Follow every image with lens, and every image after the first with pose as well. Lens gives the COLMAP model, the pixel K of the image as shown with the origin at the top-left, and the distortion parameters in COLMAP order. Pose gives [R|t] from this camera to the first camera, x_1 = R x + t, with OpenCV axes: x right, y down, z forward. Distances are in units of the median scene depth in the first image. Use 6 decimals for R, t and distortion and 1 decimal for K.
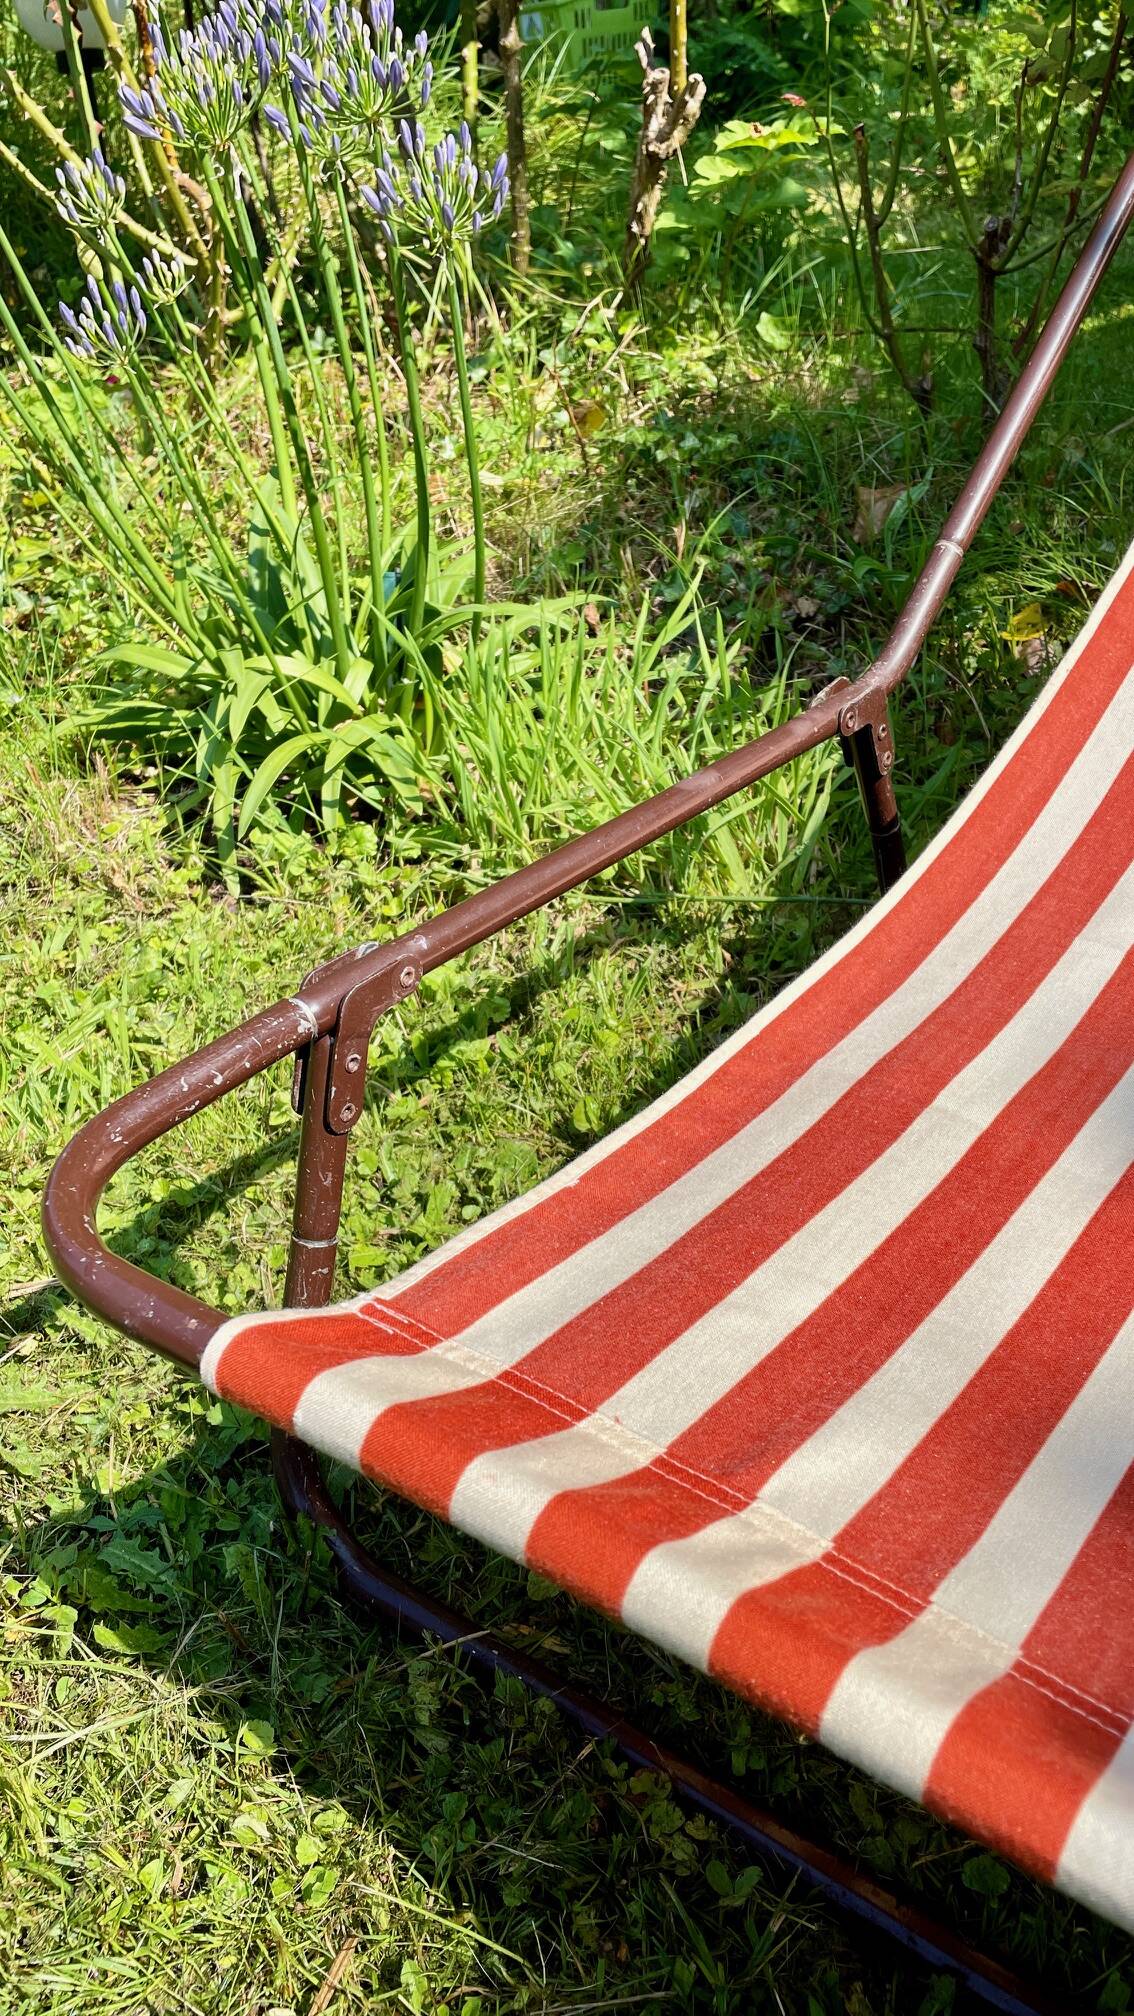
lens RADIAL K [[1555.7, 0, 554.6], [0, 1555.7, 1014.9], [0, 0, 1]] dist [0.102495, -0.145586]
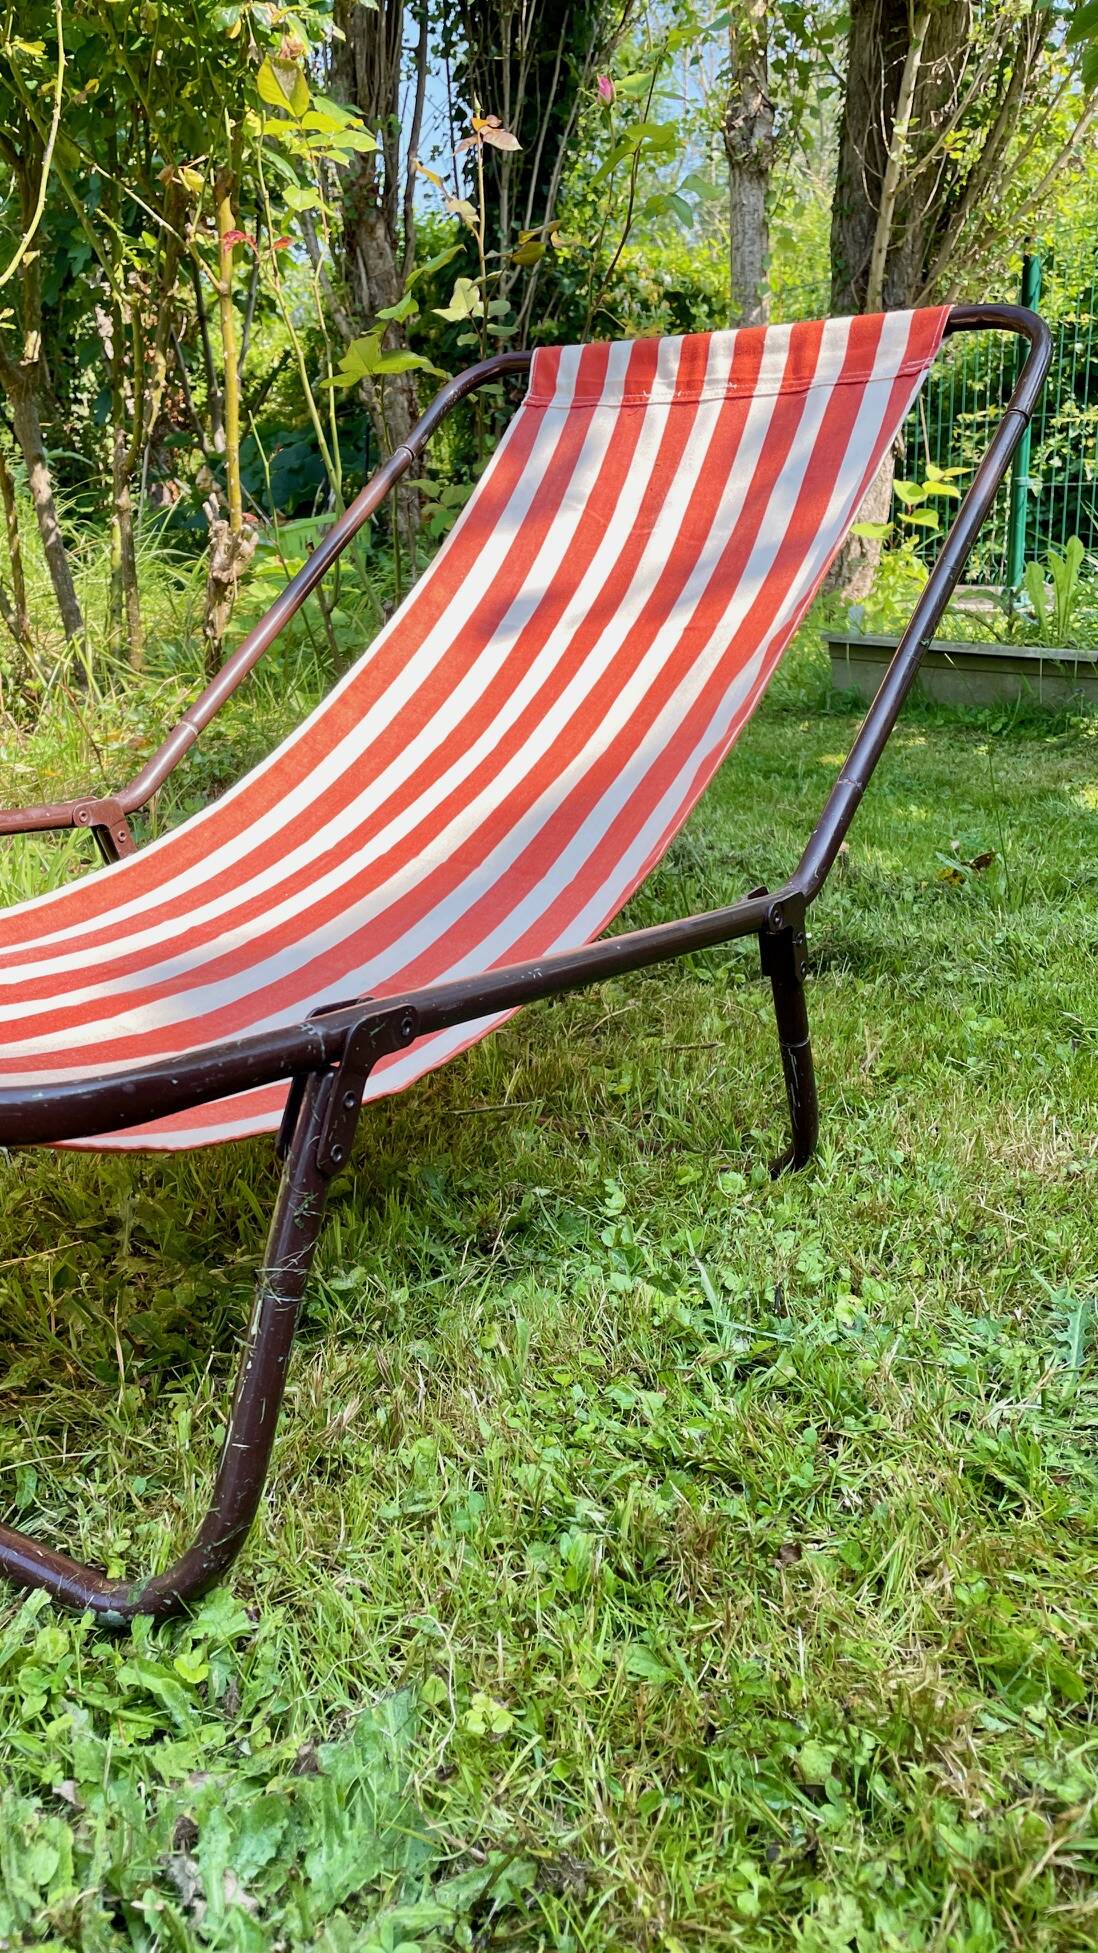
lens RADIAL K [[1548.3, 0, 501.5], [0, 1548.3, 984.6], [0, 0, 1]] dist [0.107576, -0.162049]
pose [[0.995906, 0.038601, 0.081740, 0.237609], [-0.011580, 0.951269, -0.308143, 0.200519], [-0.089651, 0.305935, 0.947822, -0.169326]]
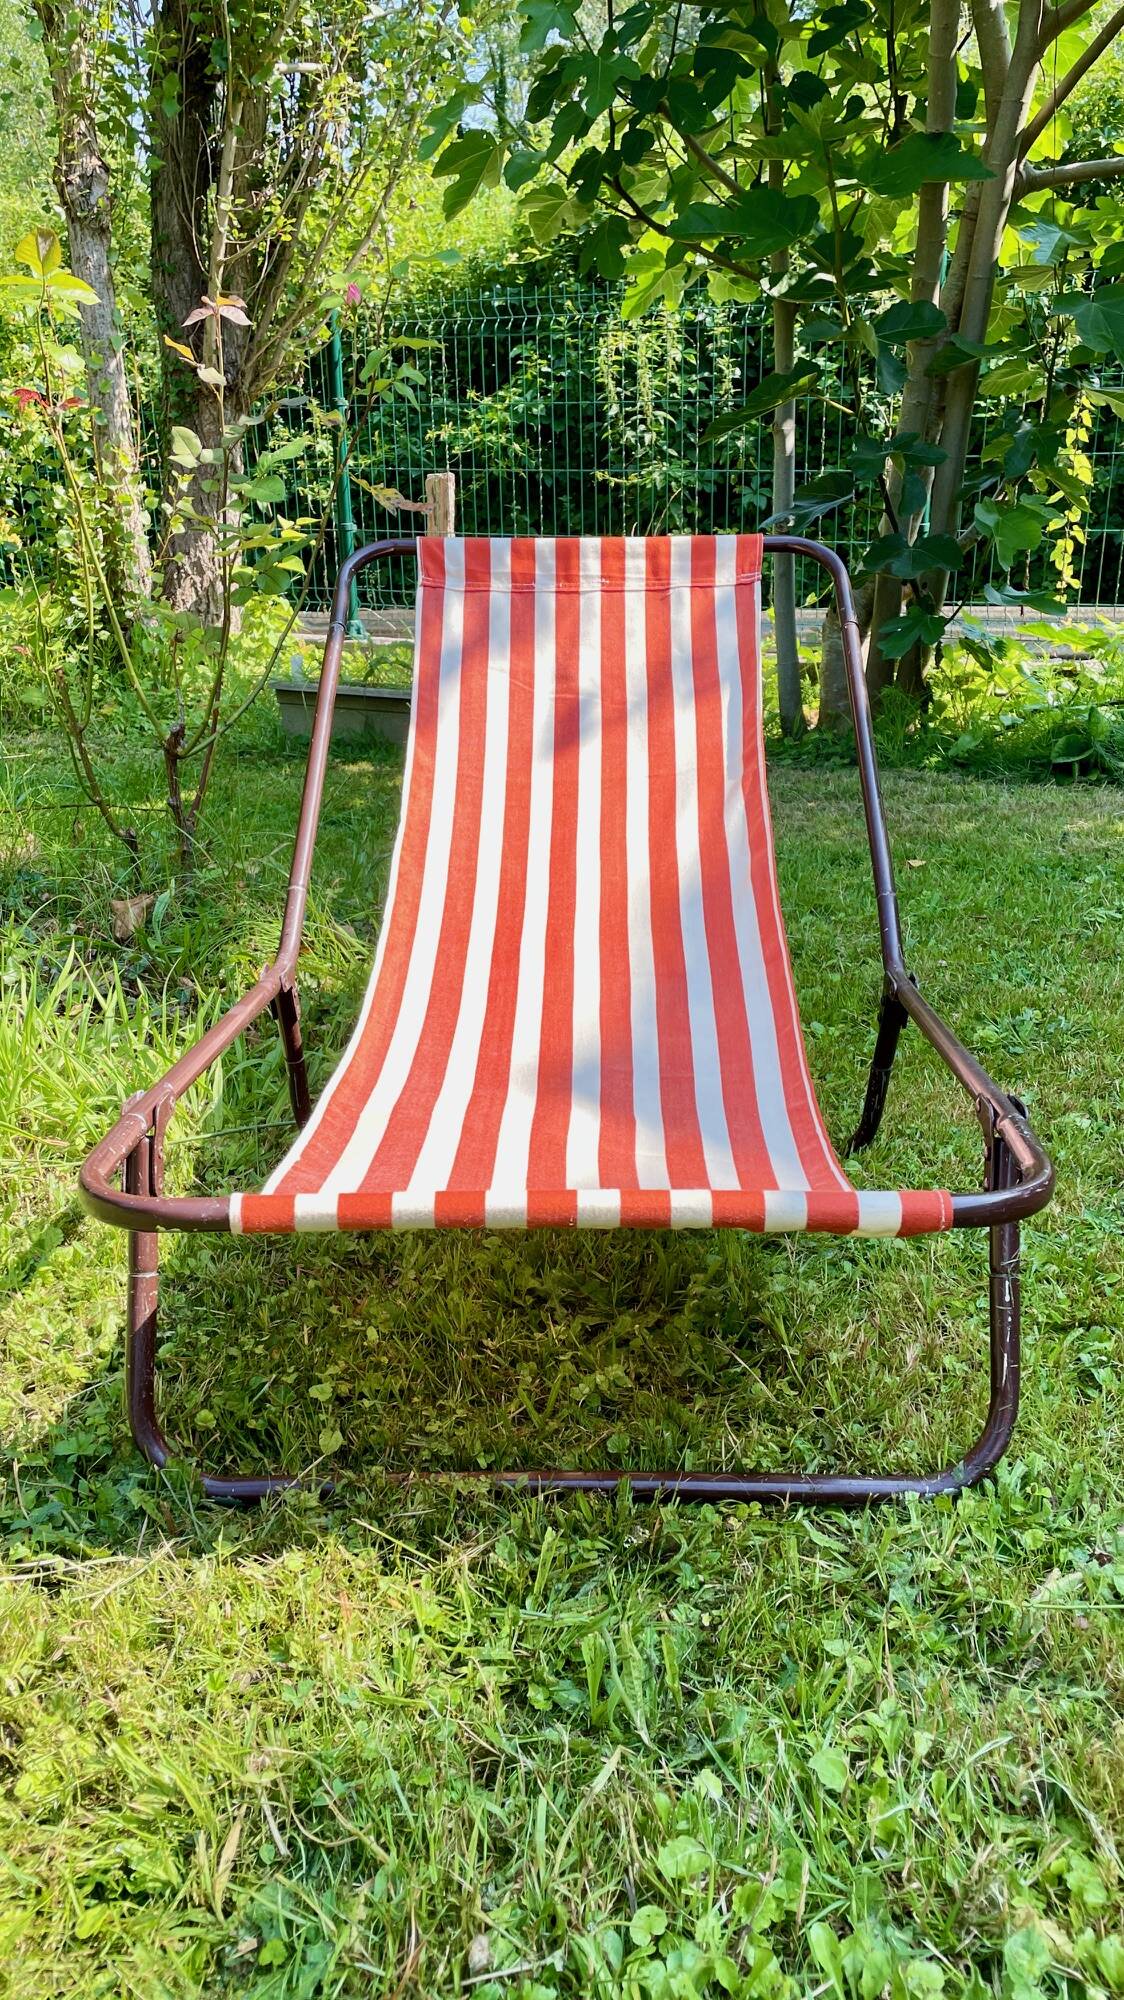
lens RADIAL K [[1543.4, 0, 549.7], [0, 1543.4, 1006.8], [0, 0, 1]] dist [0.102495, -0.145586]
pose [[0.802744, -0.112047, 0.585703, -0.281491], [0.281538, 0.937043, -0.206607, 0.131539], [-0.525680, 0.330750, 0.783751, -0.219112]]
